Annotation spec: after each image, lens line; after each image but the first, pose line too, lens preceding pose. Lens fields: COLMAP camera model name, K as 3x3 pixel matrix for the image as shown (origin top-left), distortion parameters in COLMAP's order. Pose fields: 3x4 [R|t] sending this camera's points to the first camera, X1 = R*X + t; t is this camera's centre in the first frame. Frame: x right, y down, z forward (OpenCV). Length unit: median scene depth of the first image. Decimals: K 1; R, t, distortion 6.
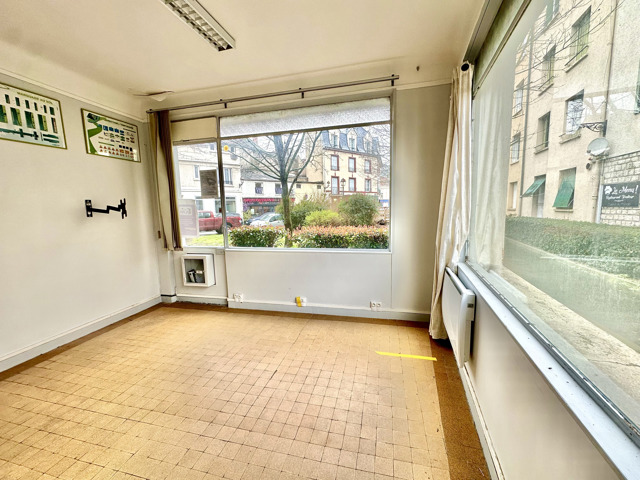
lens RADIAL K [[257.3, 0, 321.4], [0, 257.3, 240.1], [0, 0, 1]] dist [-0.006771, 0.001846]
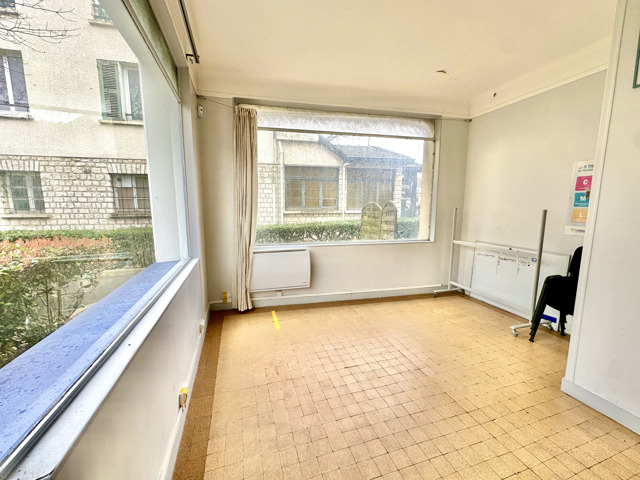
lens RADIAL K [[257.3, 0, 319.2], [0, 257.3, 241.8], [0, 0, 1]] dist [-0.006771, 0.001846]
pose [[-0.524428, -0.092140, 0.846455, -0.947856], [0.115490, 0.977243, 0.177929, -0.159941], [-0.843586, 0.191068, -0.501852, 1.539528]]
